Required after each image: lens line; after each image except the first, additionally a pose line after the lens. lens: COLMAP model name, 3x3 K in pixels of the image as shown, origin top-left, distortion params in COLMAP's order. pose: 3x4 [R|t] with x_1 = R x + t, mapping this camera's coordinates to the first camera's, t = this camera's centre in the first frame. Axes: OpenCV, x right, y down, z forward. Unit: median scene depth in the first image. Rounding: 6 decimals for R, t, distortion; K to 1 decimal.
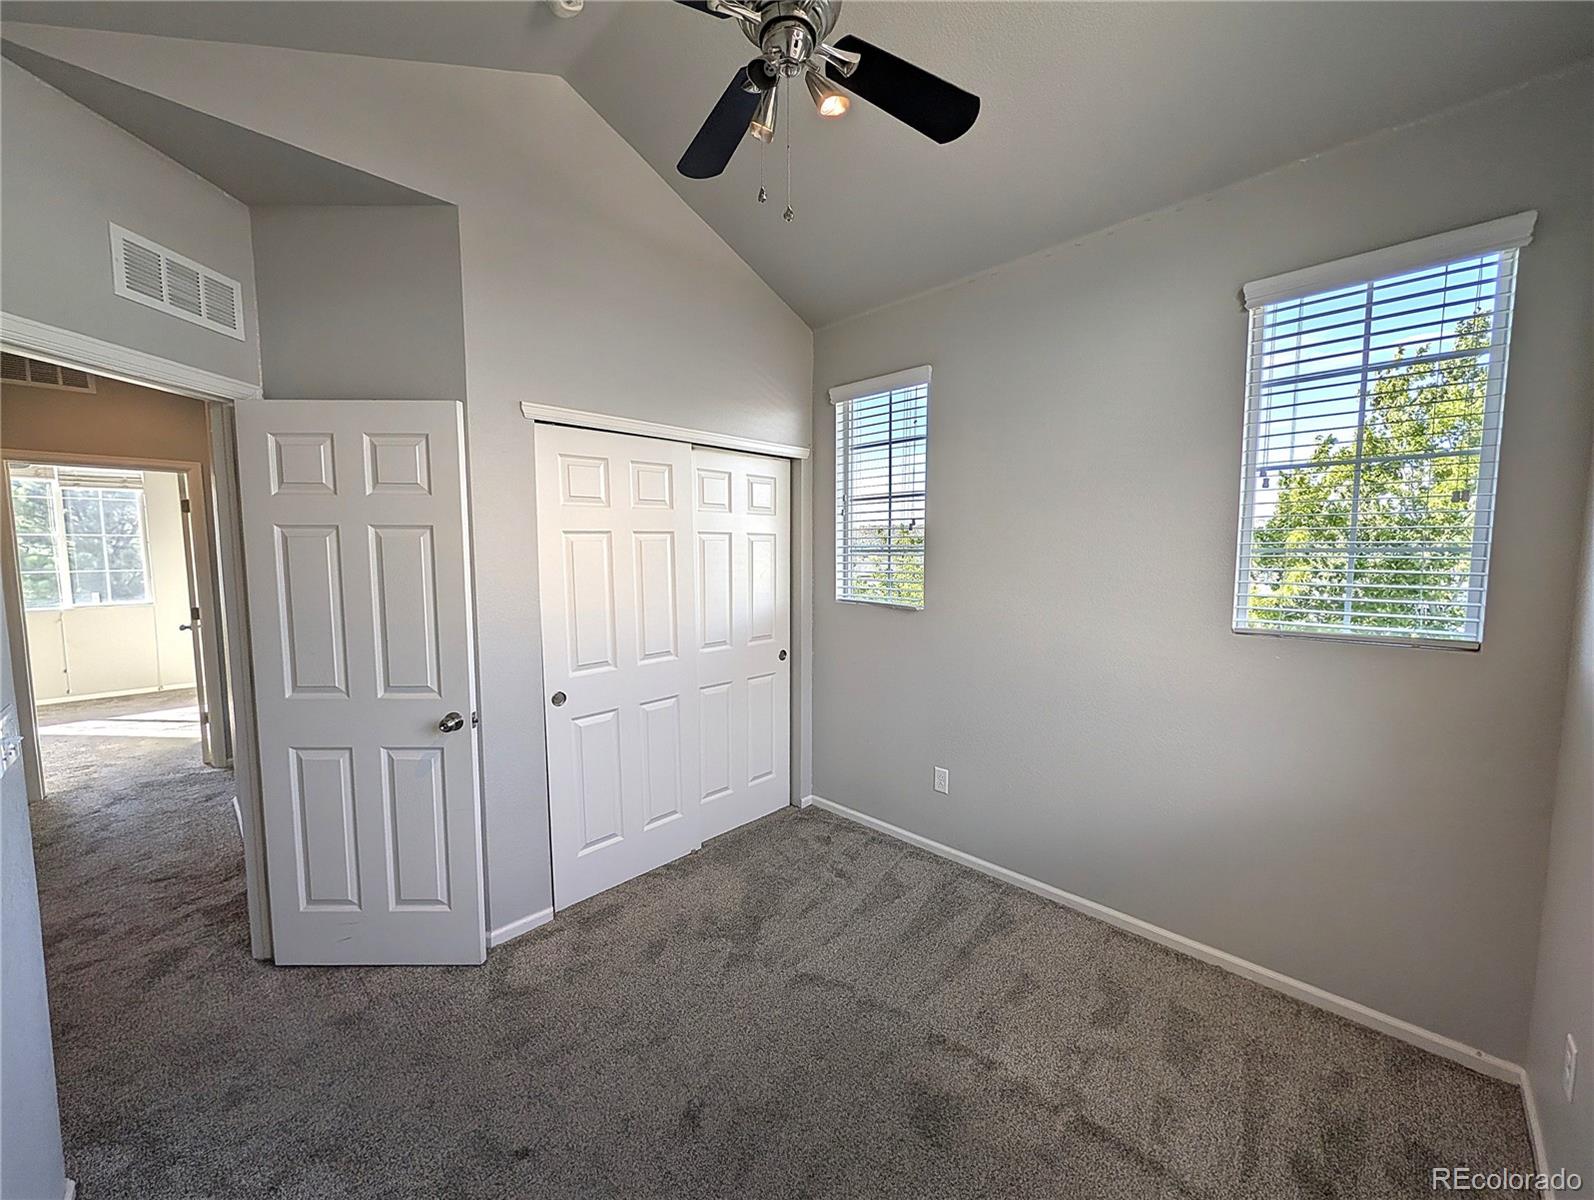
lens RADIAL K [[614.8, 0, 802.9], [0, 614.8, 598.3], [0, 0, 1]] dist [0.000042, 0.000007]
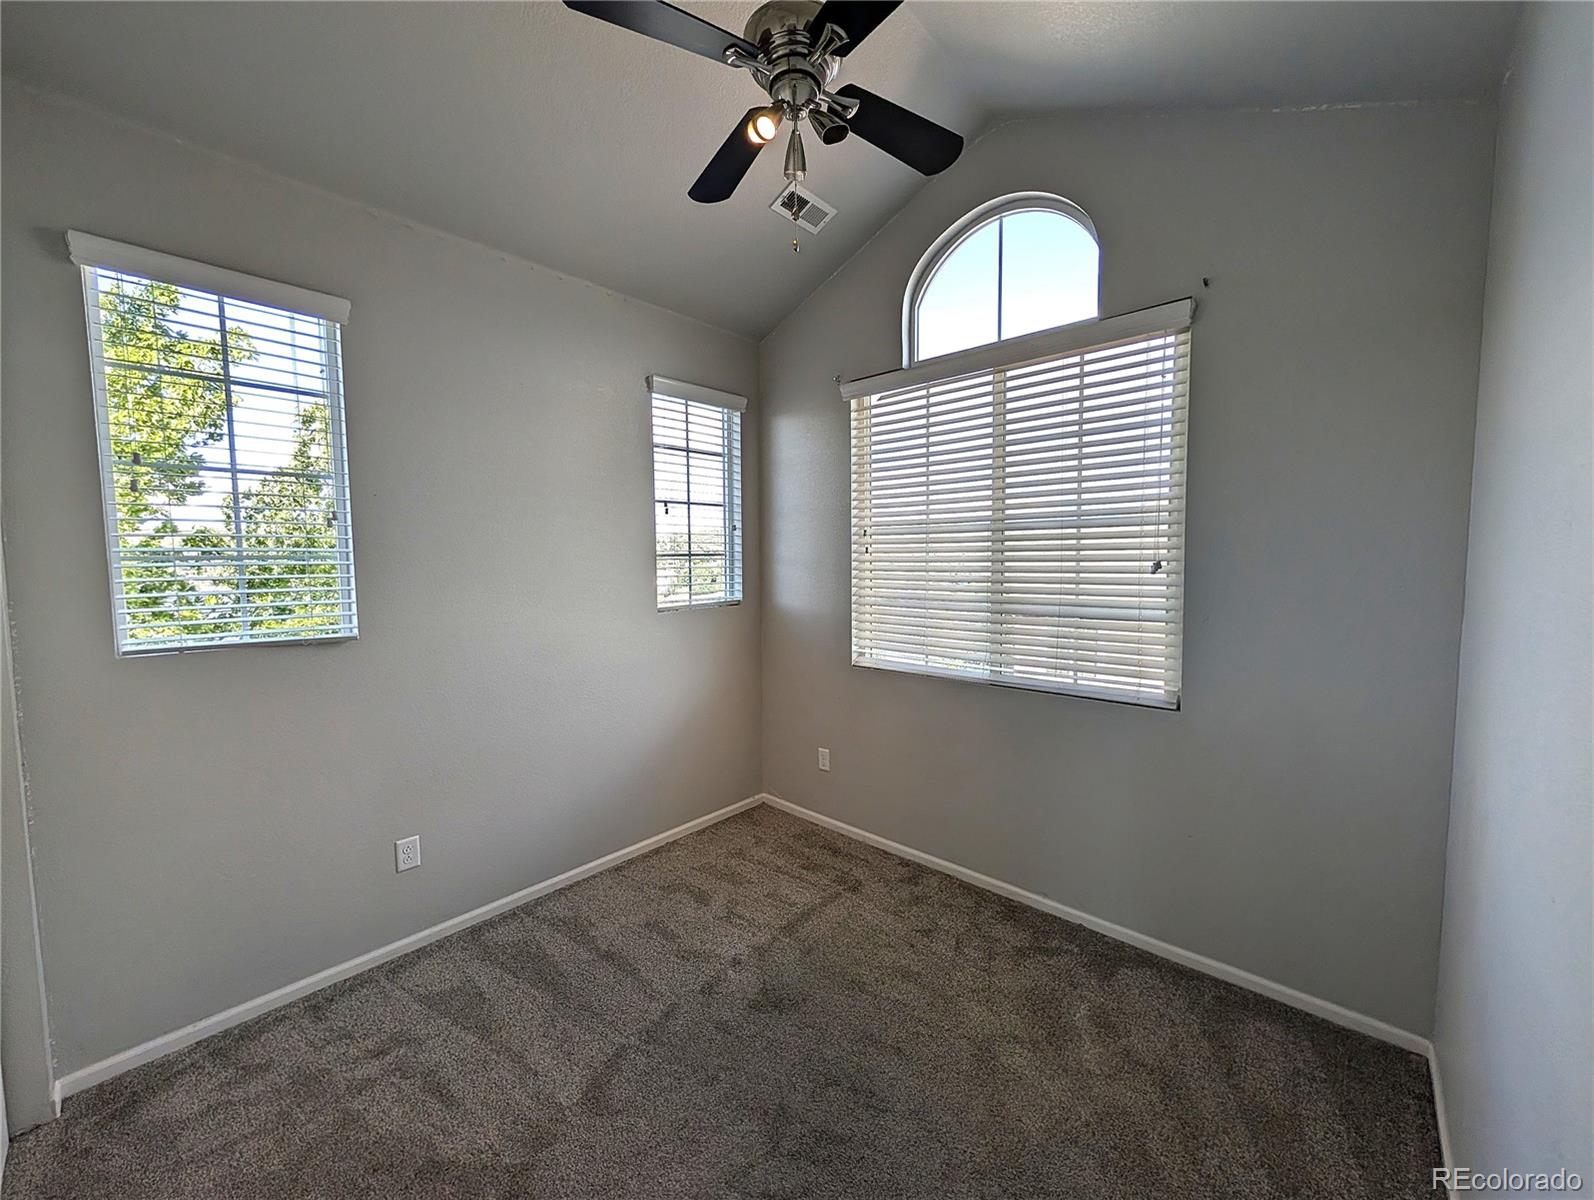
lens RADIAL K [[613.1, 0, 796.3], [0, 613.1, 598.8], [0, 0, 1]] dist [-0.000056, 0.000775]
pose [[-0.038148, -0.067849, 0.996966, -0.771177], [0.085858, 0.993780, 0.070917, -0.050628], [-0.995577, 0.088303, -0.032085, 0.726719]]
